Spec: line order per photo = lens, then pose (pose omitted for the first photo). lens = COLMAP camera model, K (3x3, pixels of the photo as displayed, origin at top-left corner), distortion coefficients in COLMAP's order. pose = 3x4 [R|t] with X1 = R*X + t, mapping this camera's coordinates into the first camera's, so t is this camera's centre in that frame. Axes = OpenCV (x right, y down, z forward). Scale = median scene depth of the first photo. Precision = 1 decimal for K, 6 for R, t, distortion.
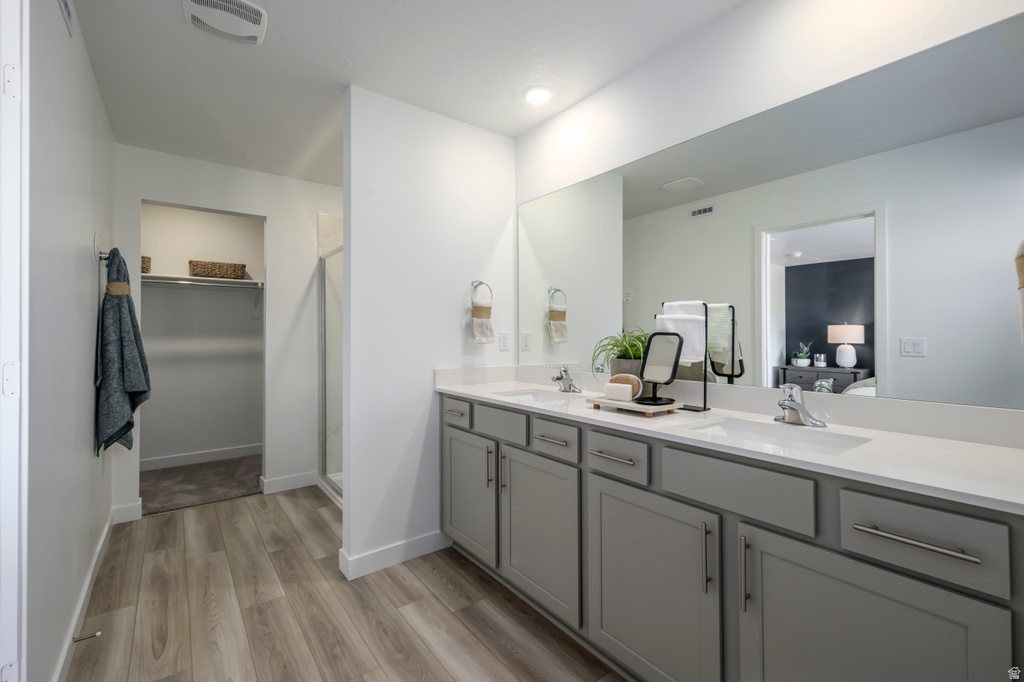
lens RADIAL K [[444.2, 0, 514.4], [0, 444.2, 335.3], [0, 0, 1]] dist [0.004854, -0.000165]
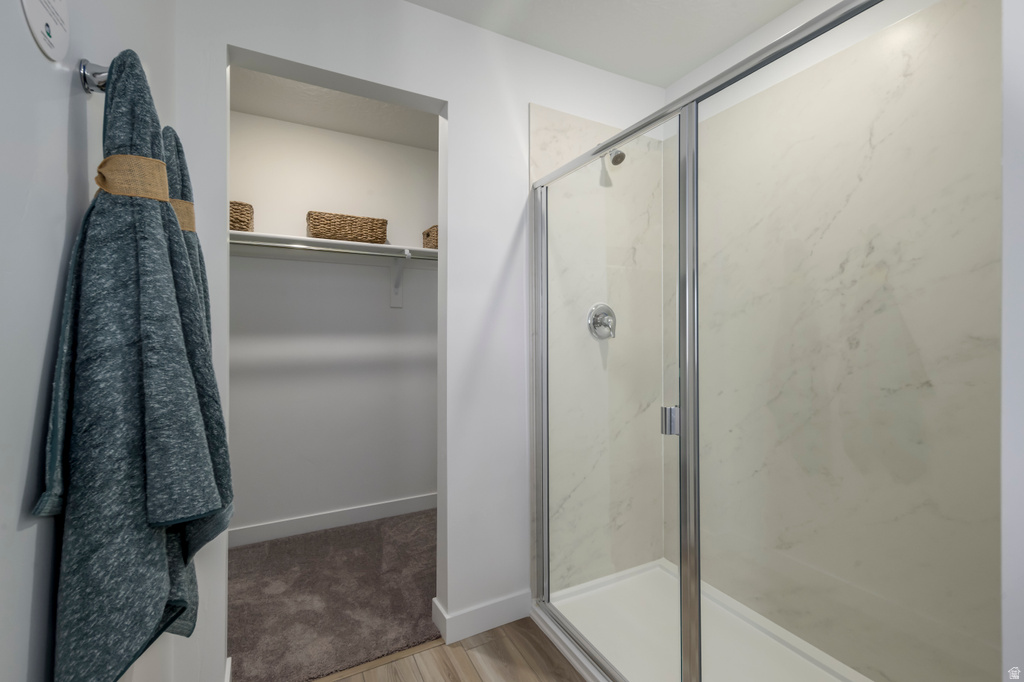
lens RADIAL K [[444.2, 0, 511.3], [0, 444.2, 337.6], [0, 0, 1]] dist [0.004854, -0.000165]
pose [[0.984557, 0.003173, -0.175033, -0.572493], [-0.001675, 0.999961, 0.008704, 0.001954], [0.175054, -0.008276, 0.984524, 0.733600]]
